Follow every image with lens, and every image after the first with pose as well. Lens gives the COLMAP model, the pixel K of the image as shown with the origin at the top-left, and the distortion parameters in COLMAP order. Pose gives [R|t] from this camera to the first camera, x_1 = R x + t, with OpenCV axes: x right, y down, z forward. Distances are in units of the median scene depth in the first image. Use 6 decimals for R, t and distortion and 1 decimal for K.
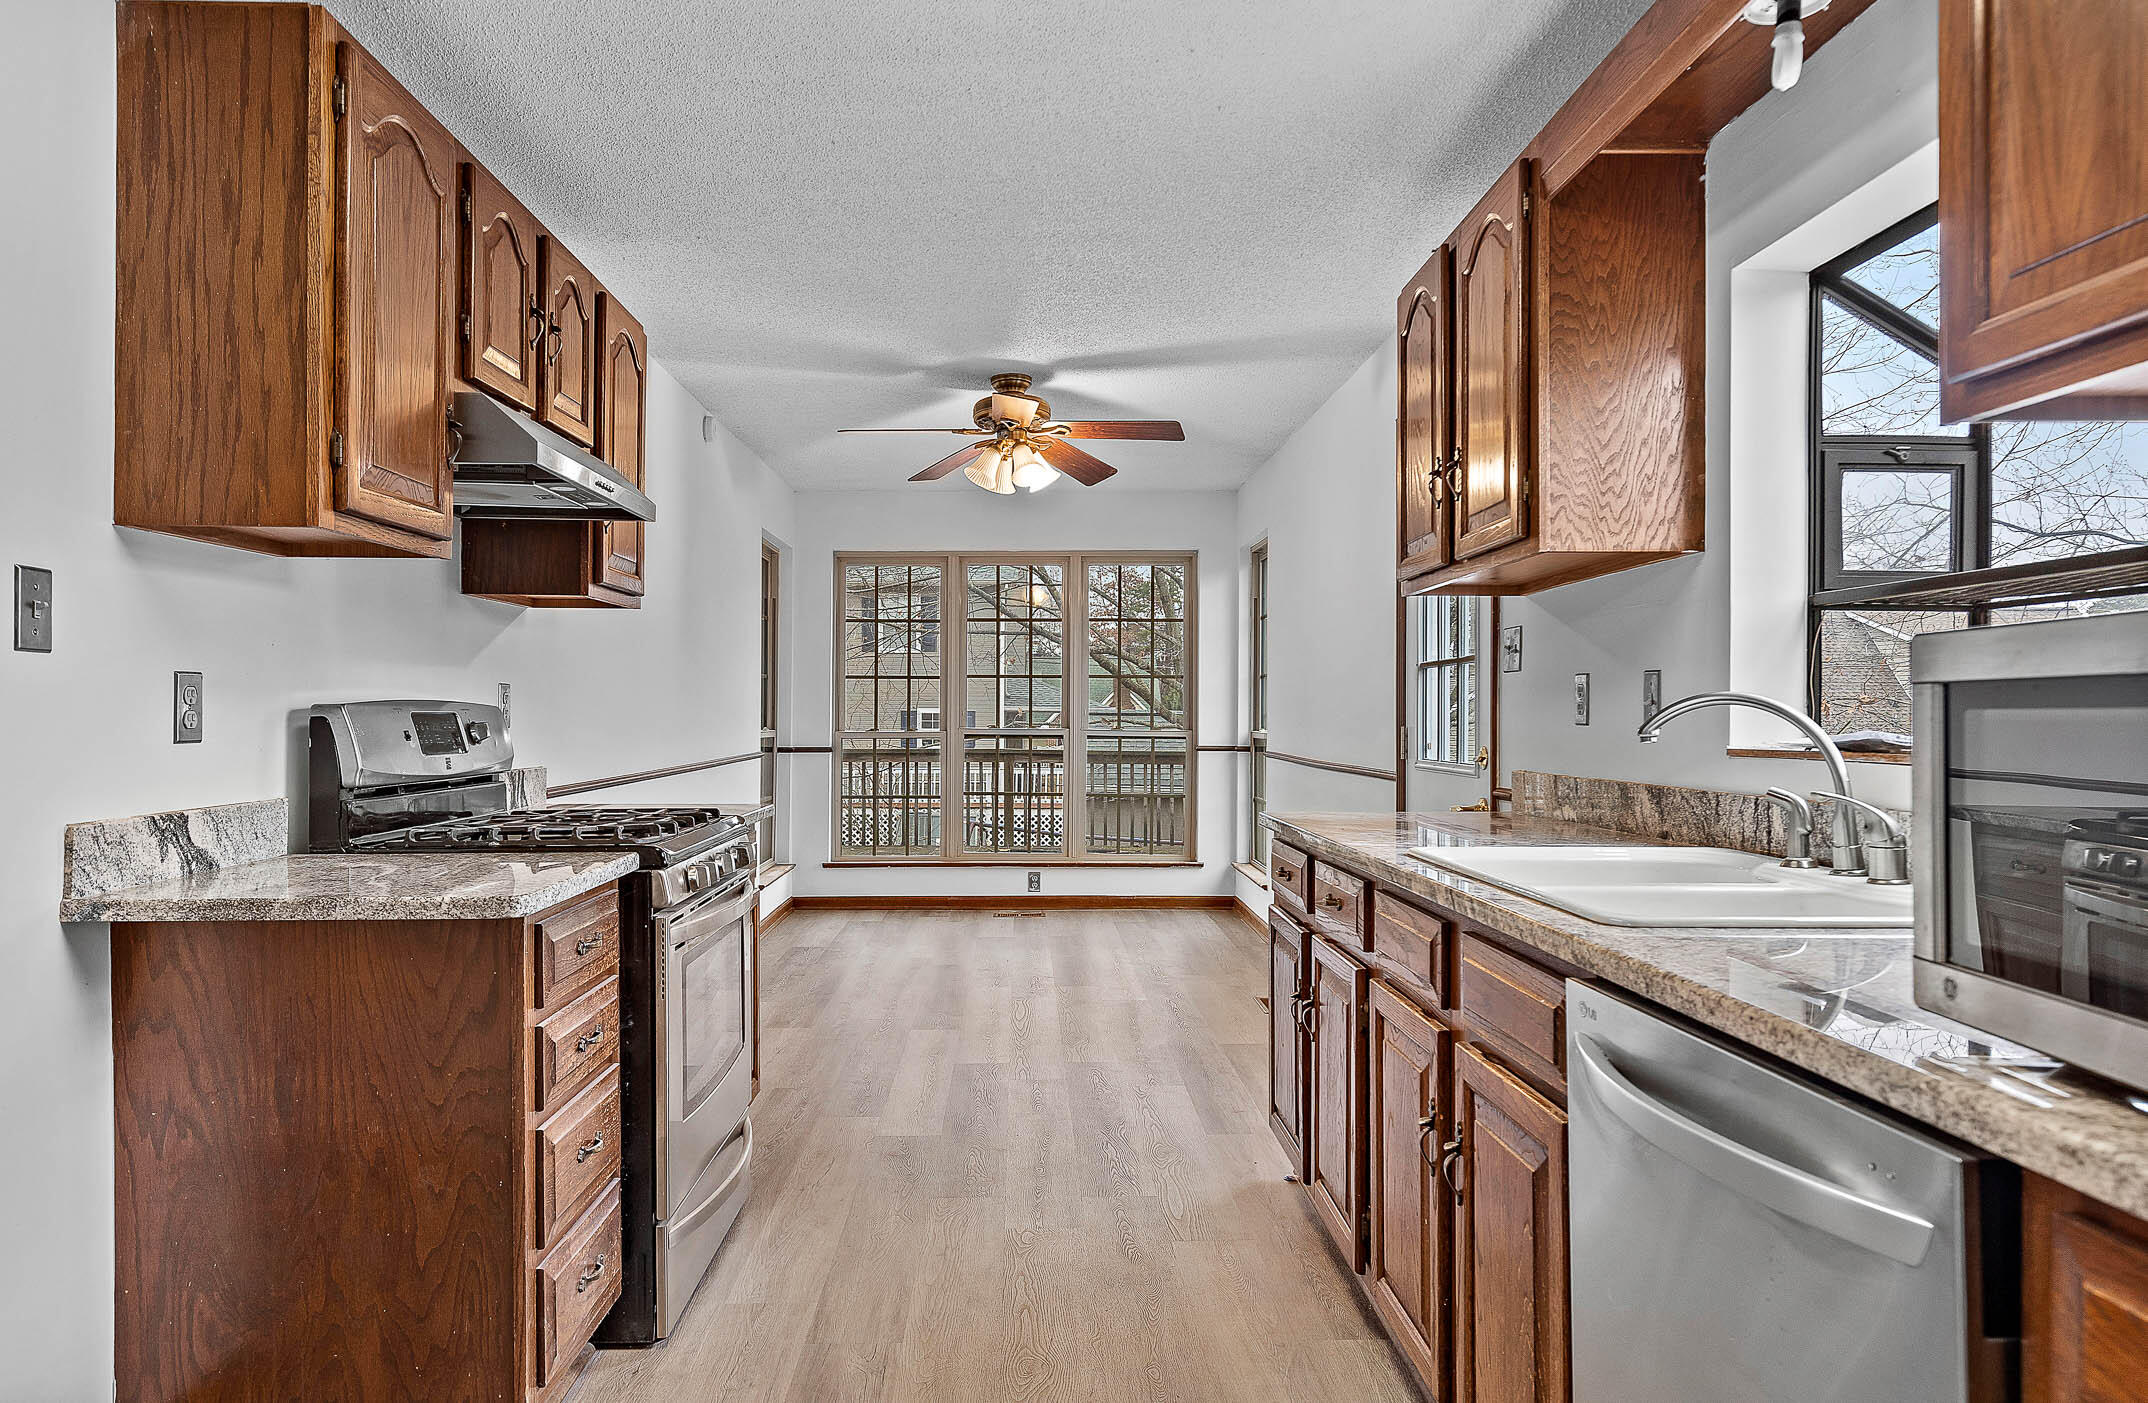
lens RADIAL K [[1348.8, 0, 1015.8], [0, 1348.8, 709.4], [0, 0, 1]] dist [-0.002127, 0.001991]
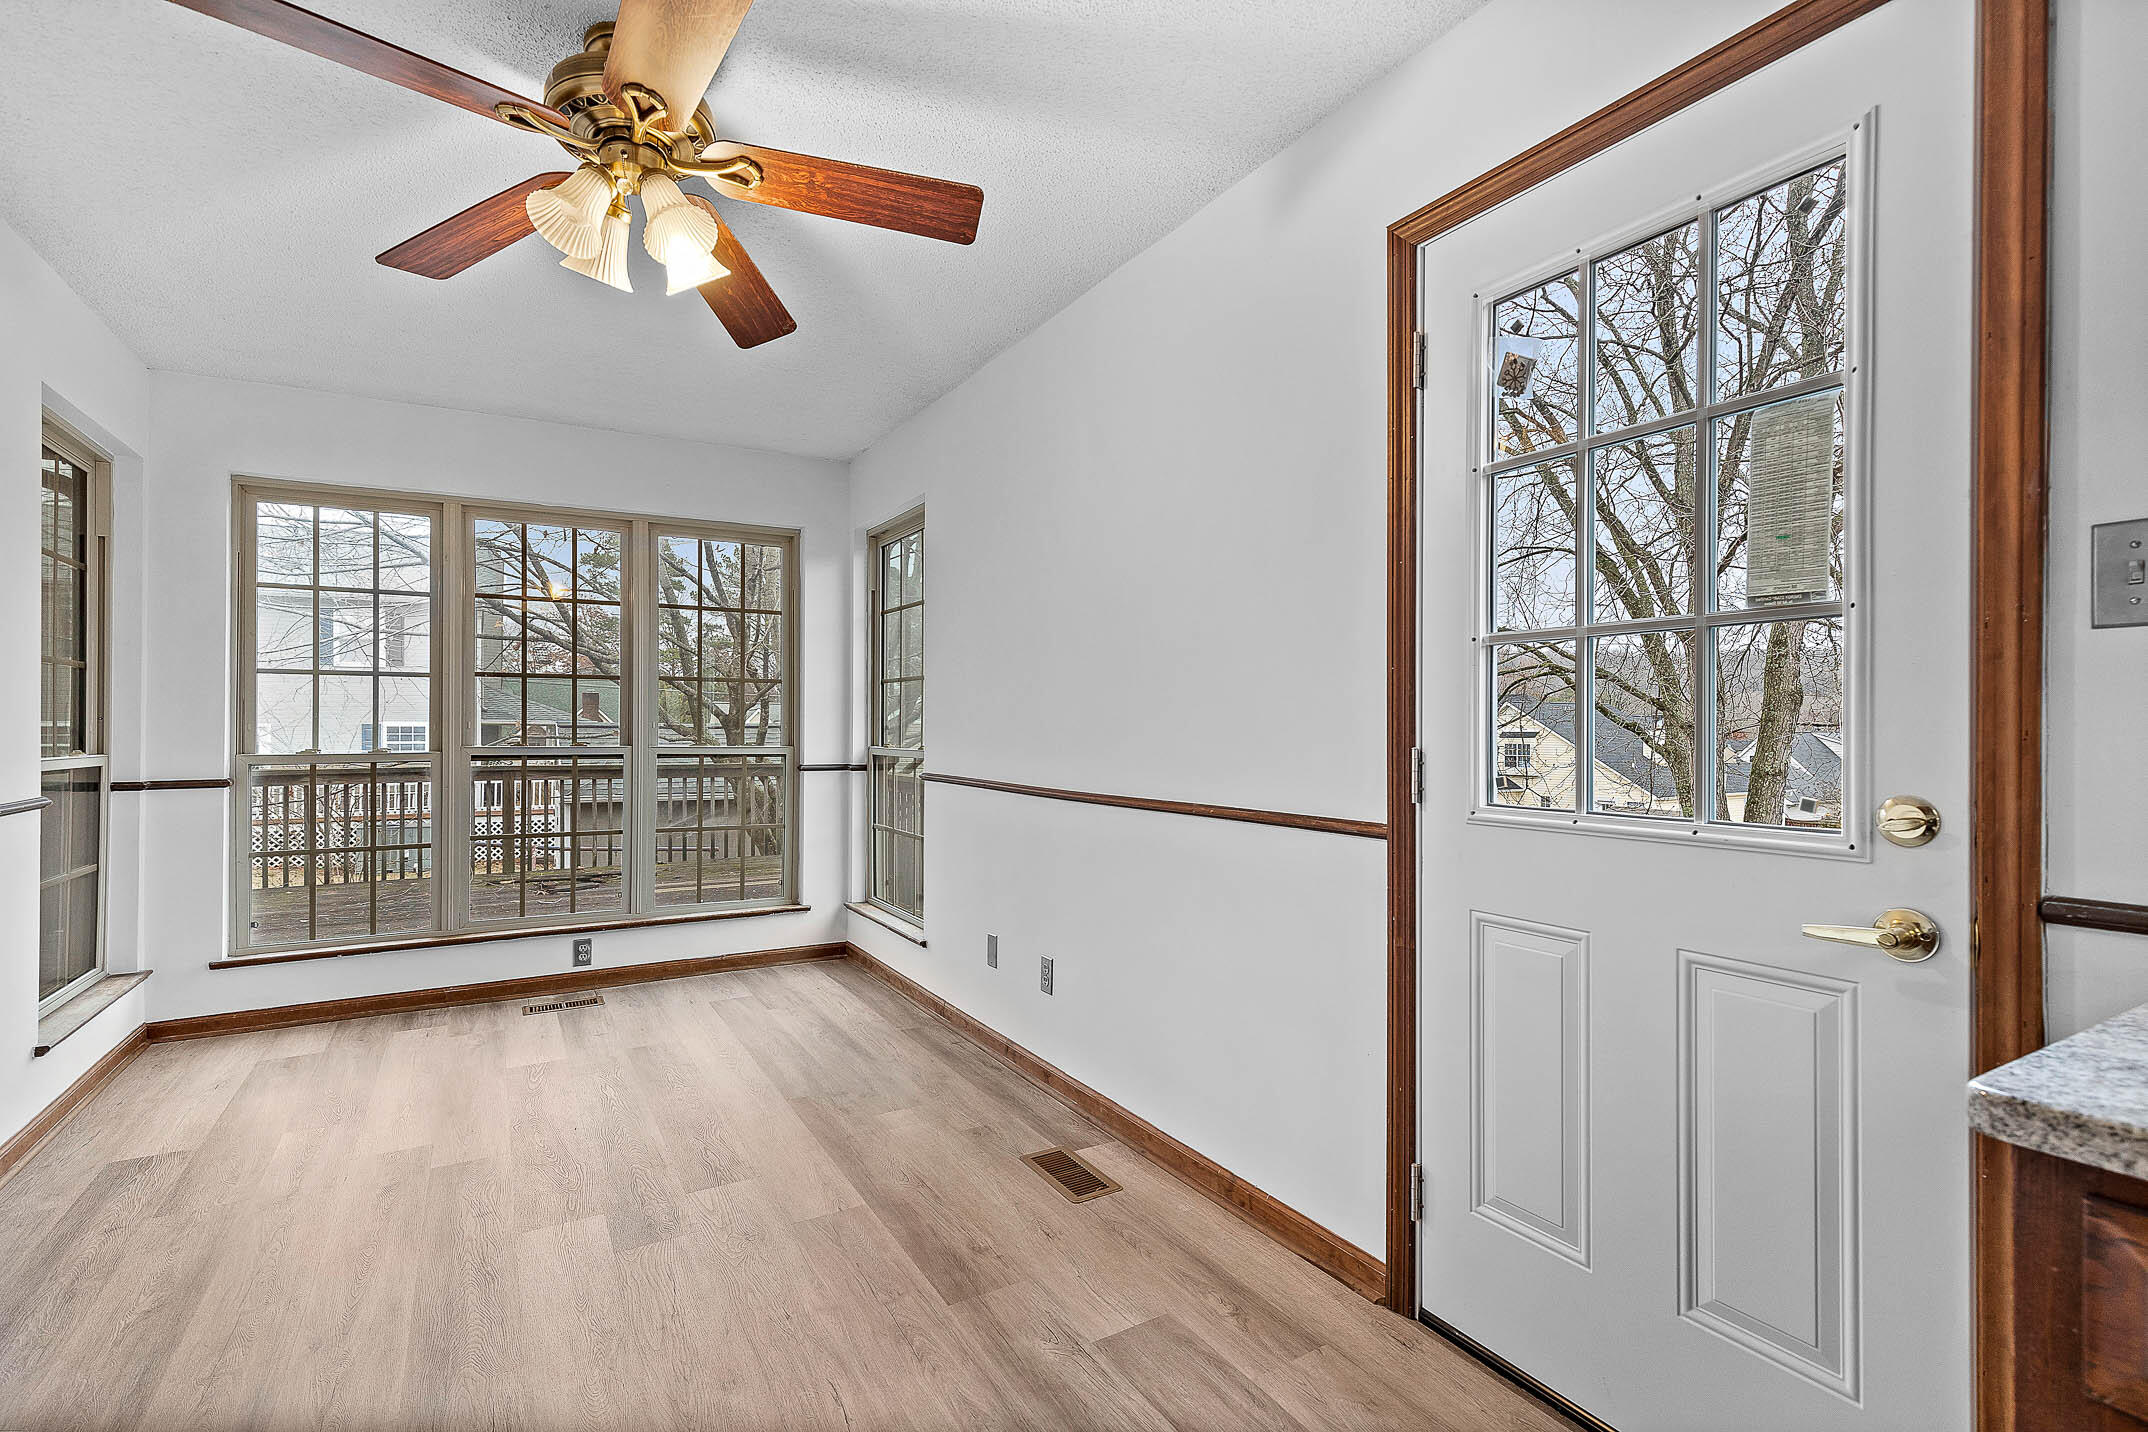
lens RADIAL K [[985.0, 0, 1062.2], [0, 985.0, 726.6], [0, 0, 1]] dist [0.010357, -0.000284]
pose [[0.862264, -0.001661, 0.506457, -0.081353], [-0.000237, 0.999993, 0.003682, 0.003463], [-0.506460, -0.003295, 0.862257, 0.954003]]
